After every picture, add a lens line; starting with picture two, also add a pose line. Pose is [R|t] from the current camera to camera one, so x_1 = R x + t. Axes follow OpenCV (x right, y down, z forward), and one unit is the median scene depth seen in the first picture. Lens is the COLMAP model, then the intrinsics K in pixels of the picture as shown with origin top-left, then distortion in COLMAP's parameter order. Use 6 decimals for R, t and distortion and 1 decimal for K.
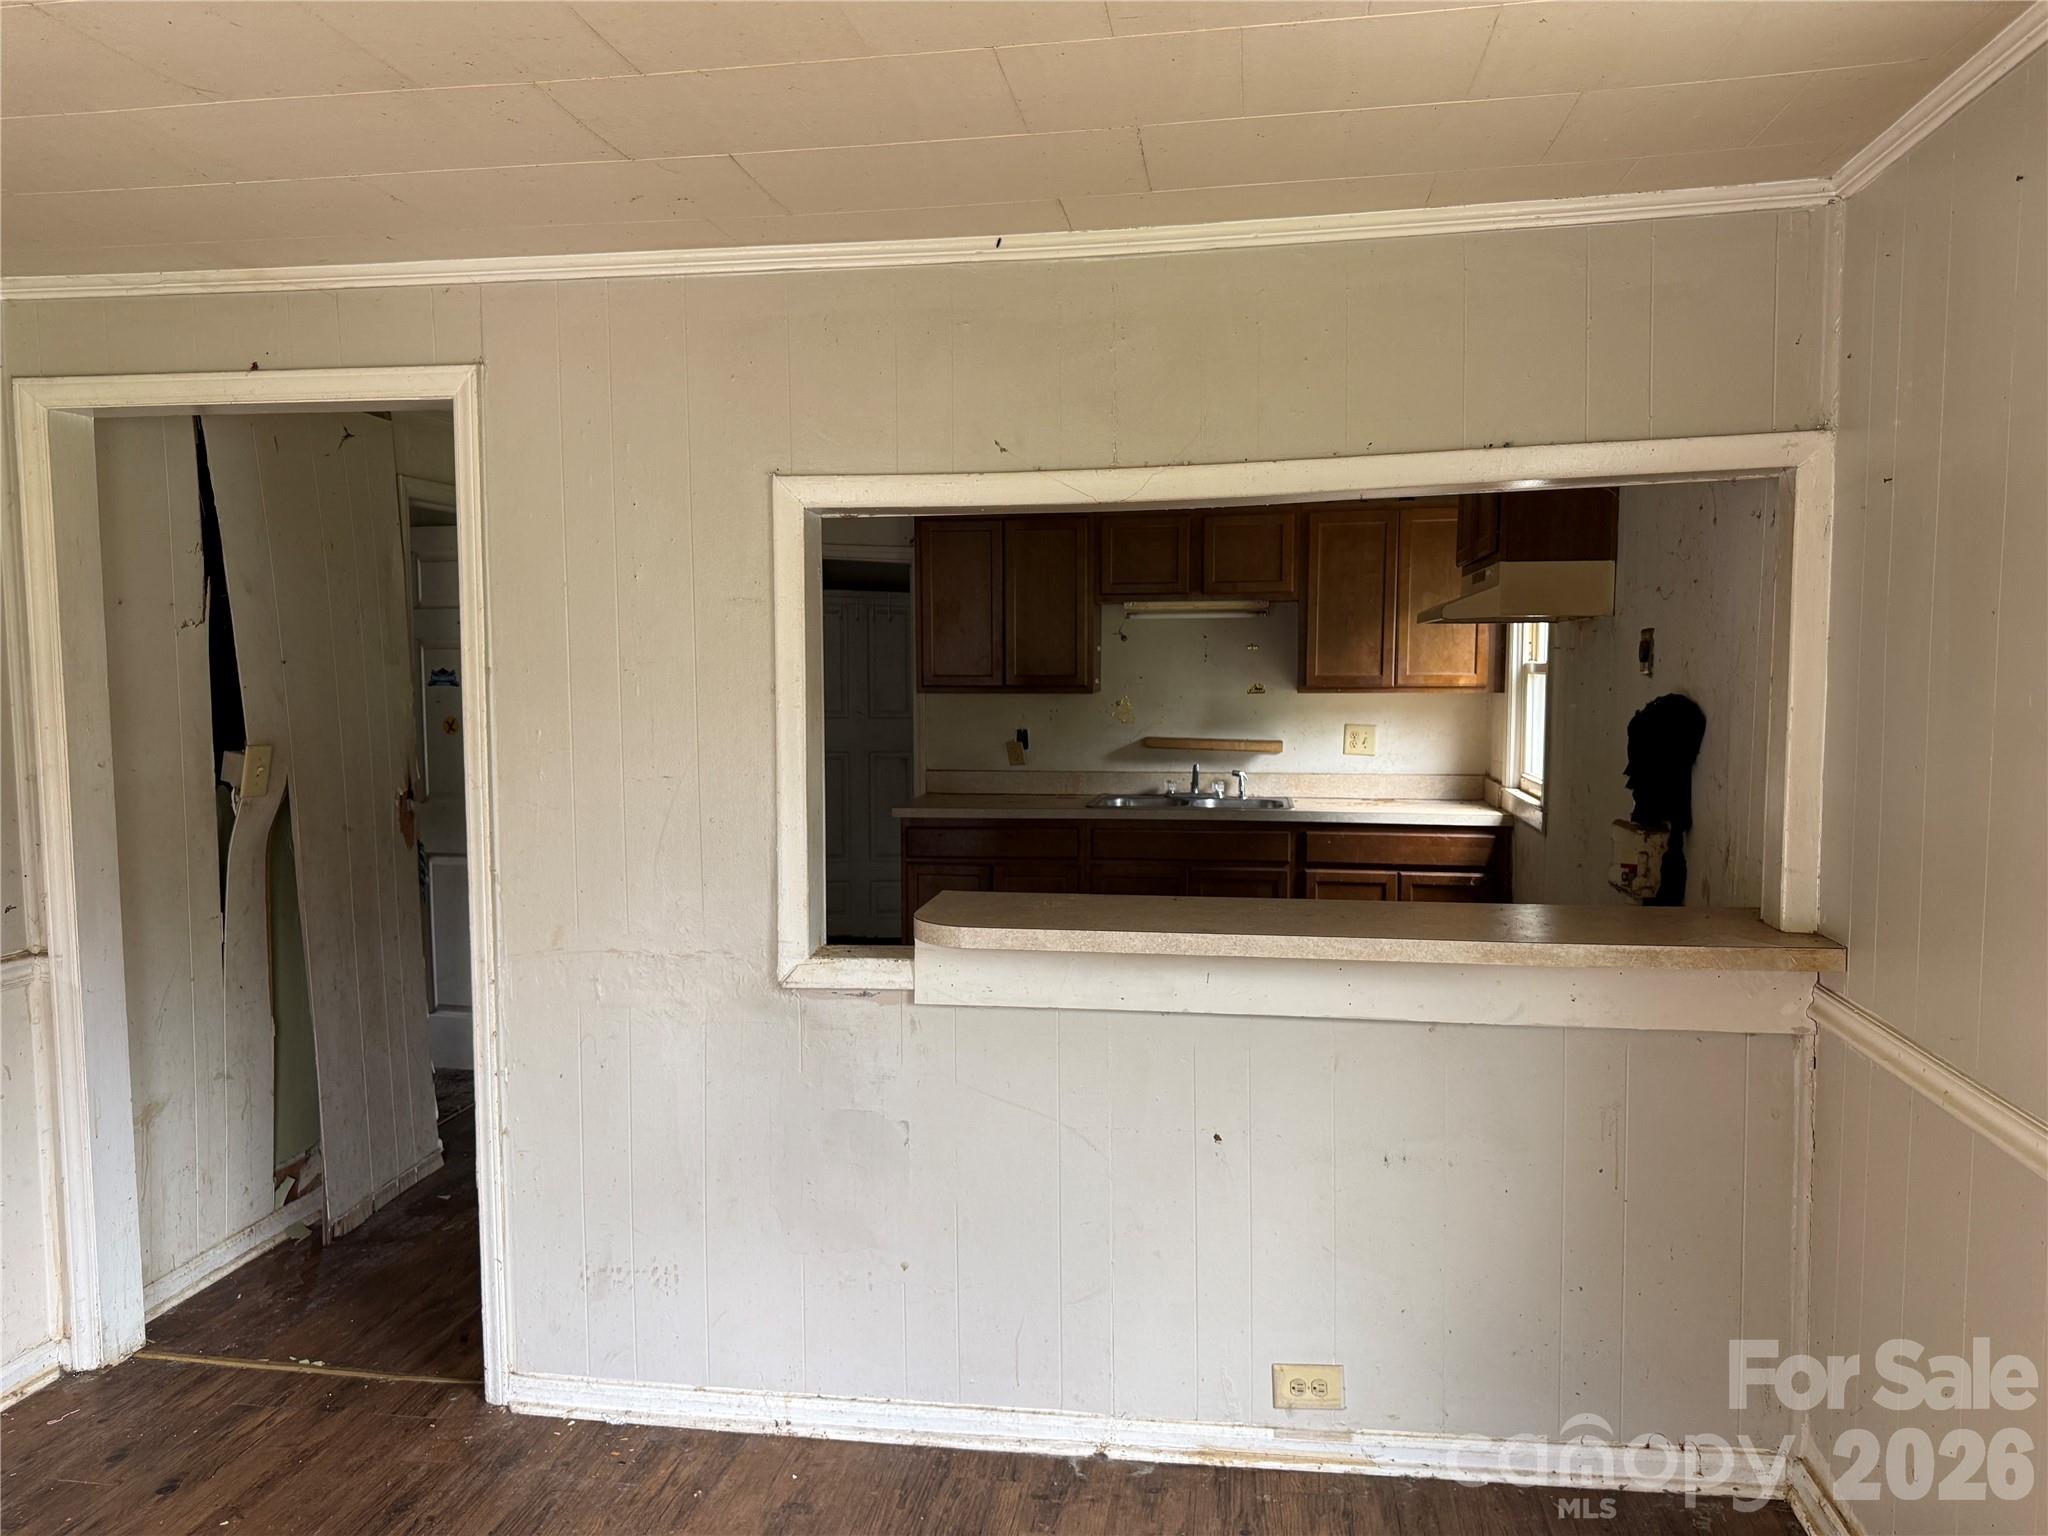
lens RADIAL K [[1445.4, 0, 1025.3], [0, 1445.4, 770.9], [0, 0, 1]] dist [0.037492, -0.000109]
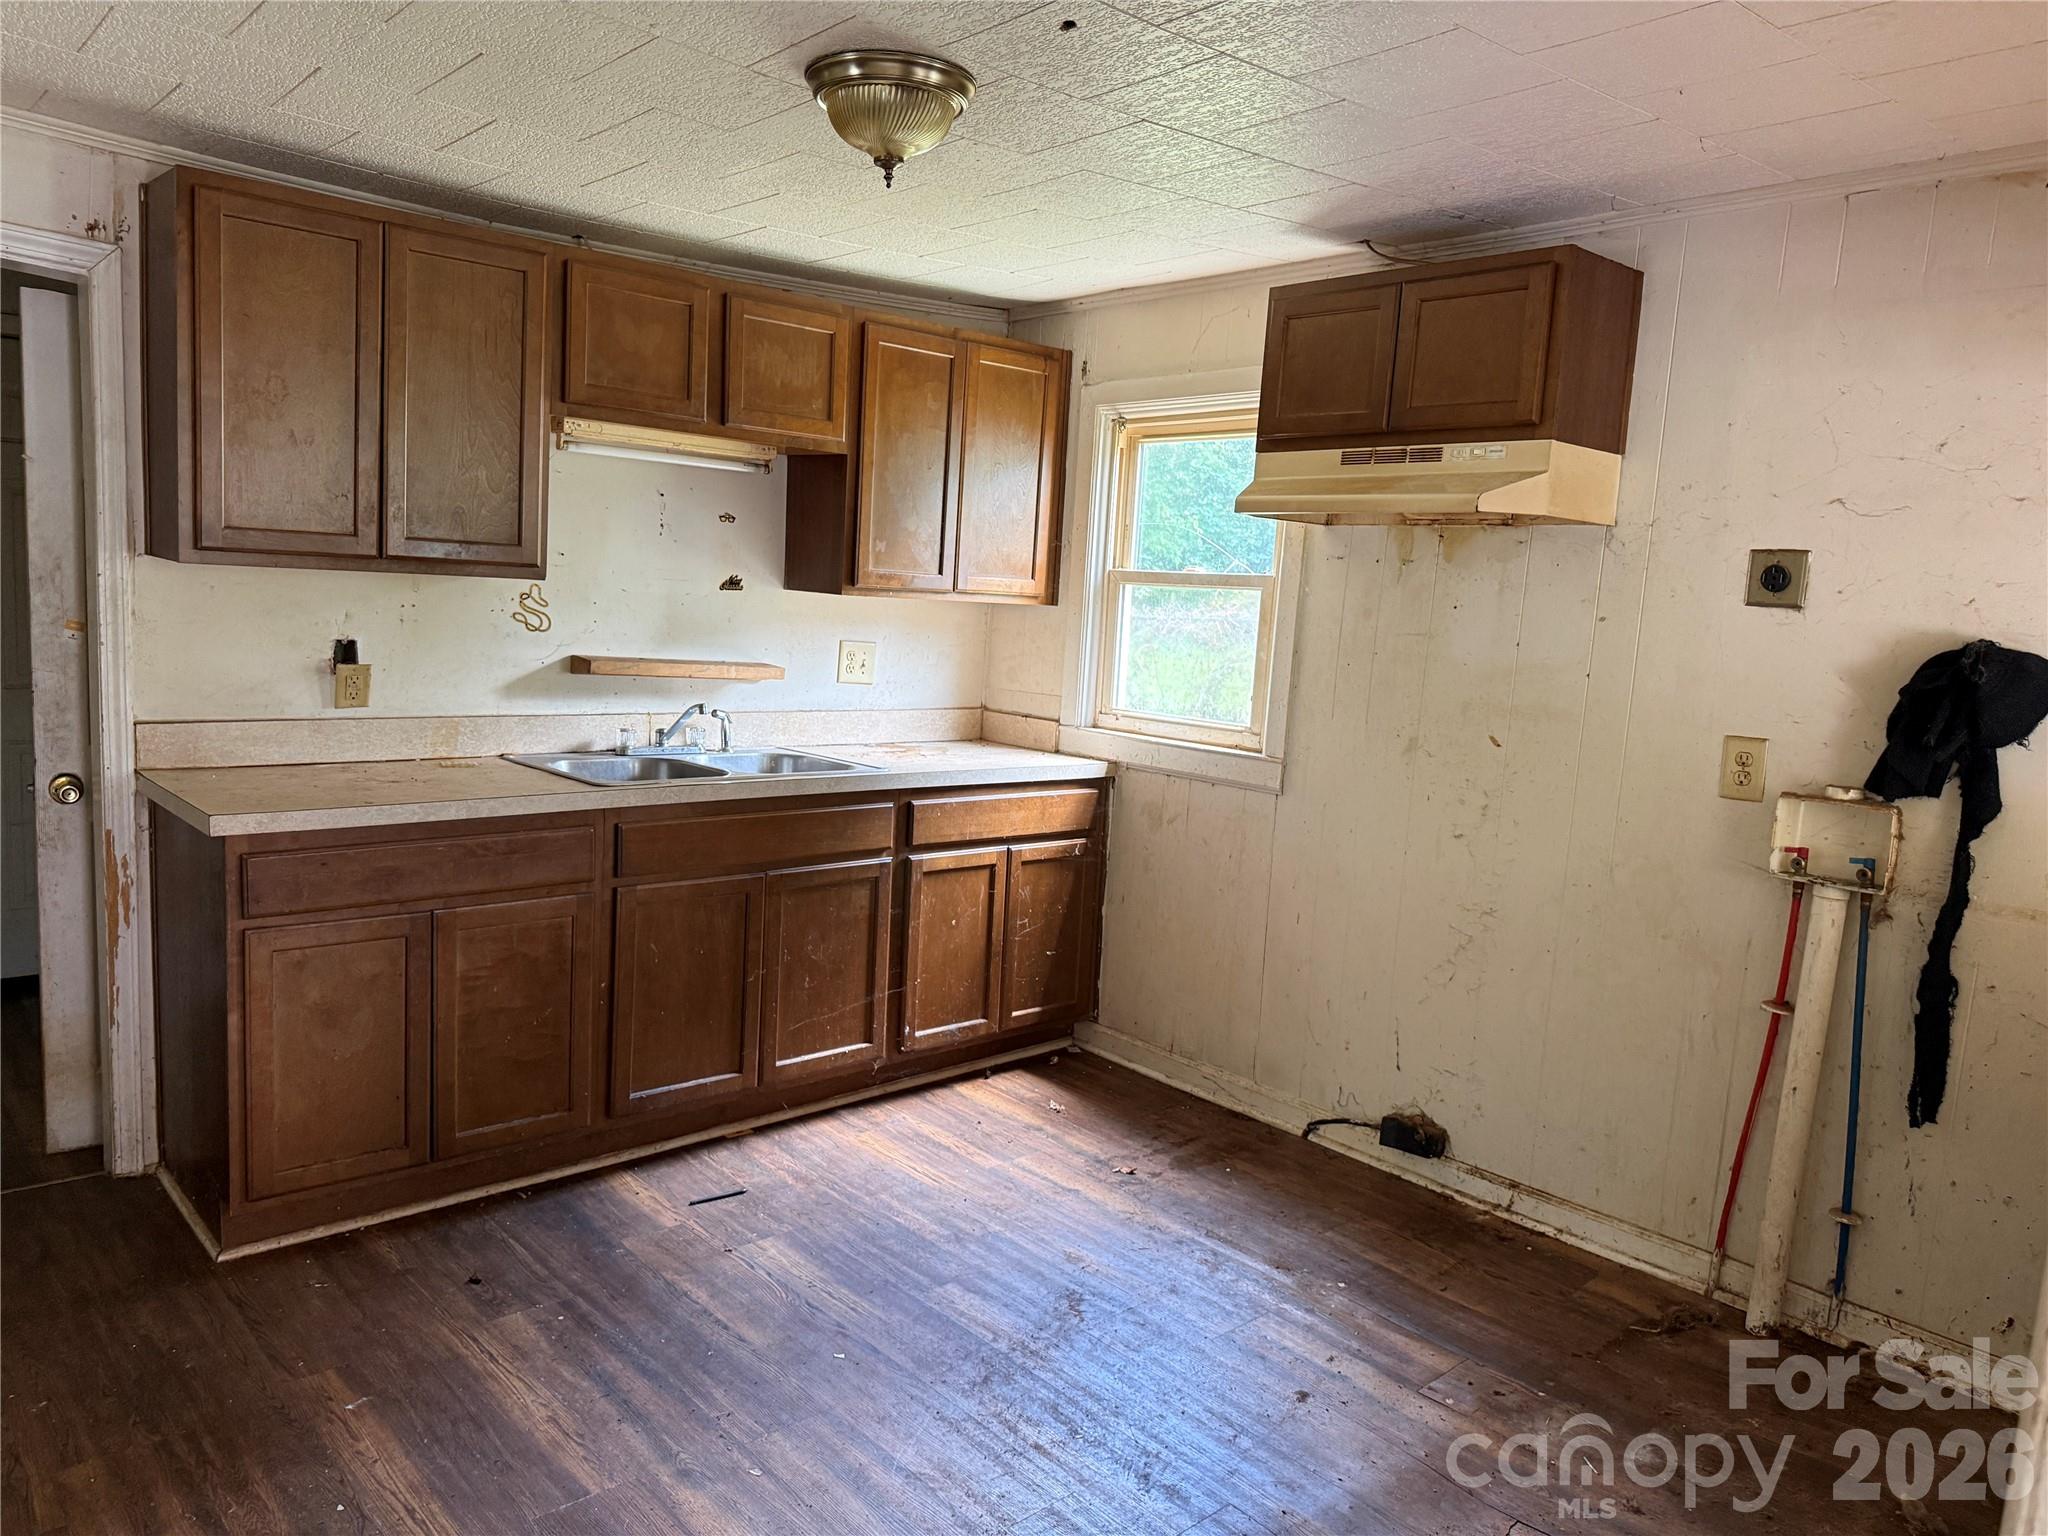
lens RADIAL K [[1445.4, 0, 1022.5], [0, 1445.4, 770.7], [0, 0, 1]] dist [0.037492, -0.000109]
pose [[0.630310, -0.060793, 0.773960, -0.276603], [-0.000360, 0.996906, 0.078598, -0.024170], [-0.776343, -0.049820, 0.628338, 0.493183]]
